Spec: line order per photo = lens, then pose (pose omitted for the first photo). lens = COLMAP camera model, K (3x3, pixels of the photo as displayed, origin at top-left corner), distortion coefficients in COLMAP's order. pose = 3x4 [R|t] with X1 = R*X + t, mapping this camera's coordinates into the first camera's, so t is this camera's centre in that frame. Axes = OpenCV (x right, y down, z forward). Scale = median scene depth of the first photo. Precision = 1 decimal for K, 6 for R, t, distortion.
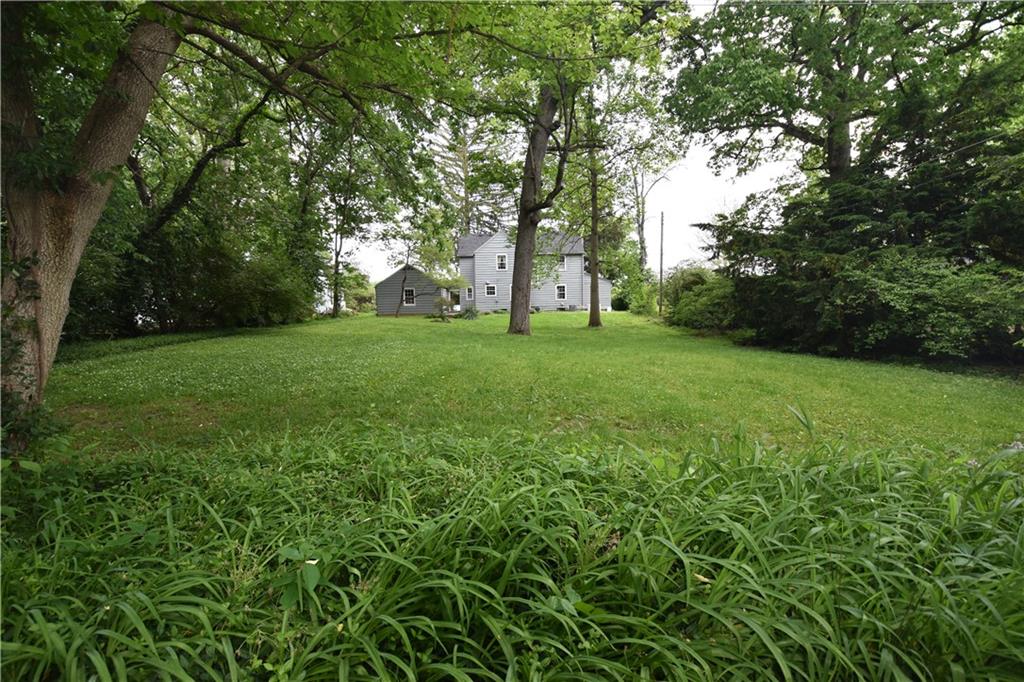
lens RADIAL K [[460.4, 0, 518.6], [0, 460.4, 341.9], [0, 0, 1]] dist [-0.020248, -0.005313]
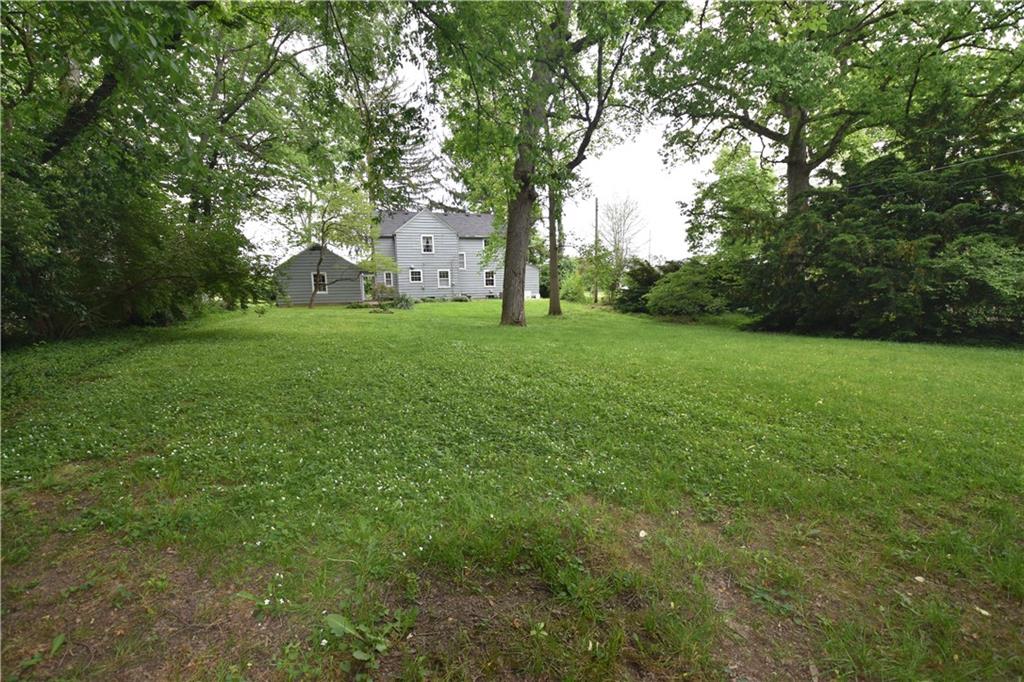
lens RADIAL K [[460.4, 0, 512.3], [0, 460.4, 339.8], [0, 0, 1]] dist [-0.020248, -0.005313]
pose [[0.953500, -0.033144, 0.299564, -0.169747], [0.026476, 0.999304, 0.026293, -0.008123], [-0.300227, -0.017139, 0.953714, 0.108233]]
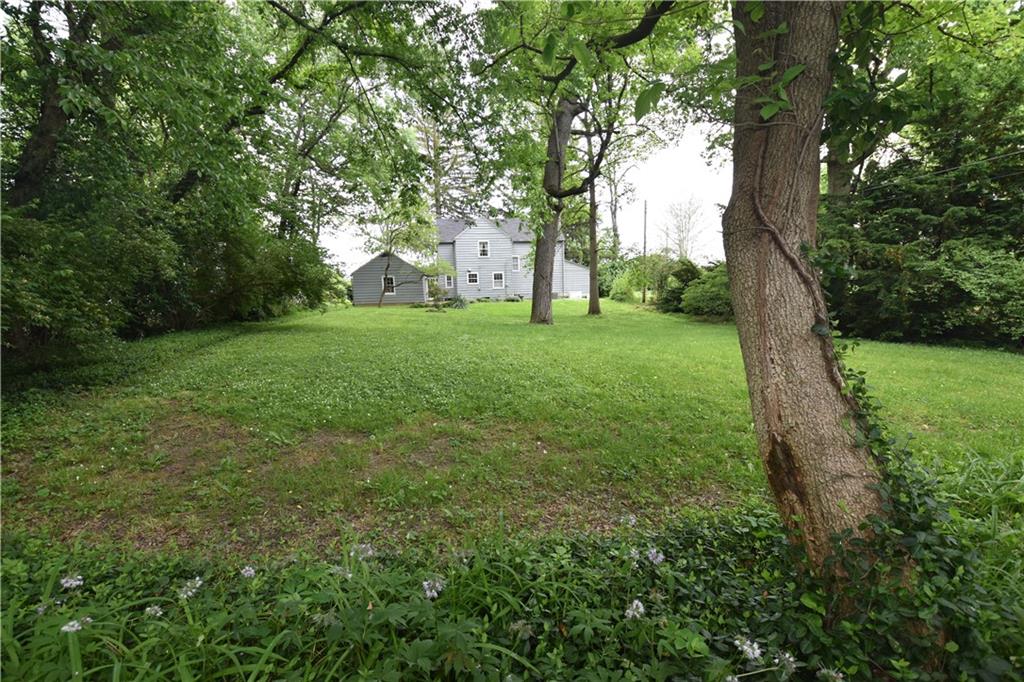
lens RADIAL K [[460.4, 0, 511.7], [0, 460.4, 342.7], [0, 0, 1]] dist [-0.020248, -0.005313]
pose [[0.990783, -0.020782, 0.133858, -0.124514], [0.016773, 0.999379, 0.031004, -0.004816], [-0.134419, -0.028473, 0.990515, 0.026358]]
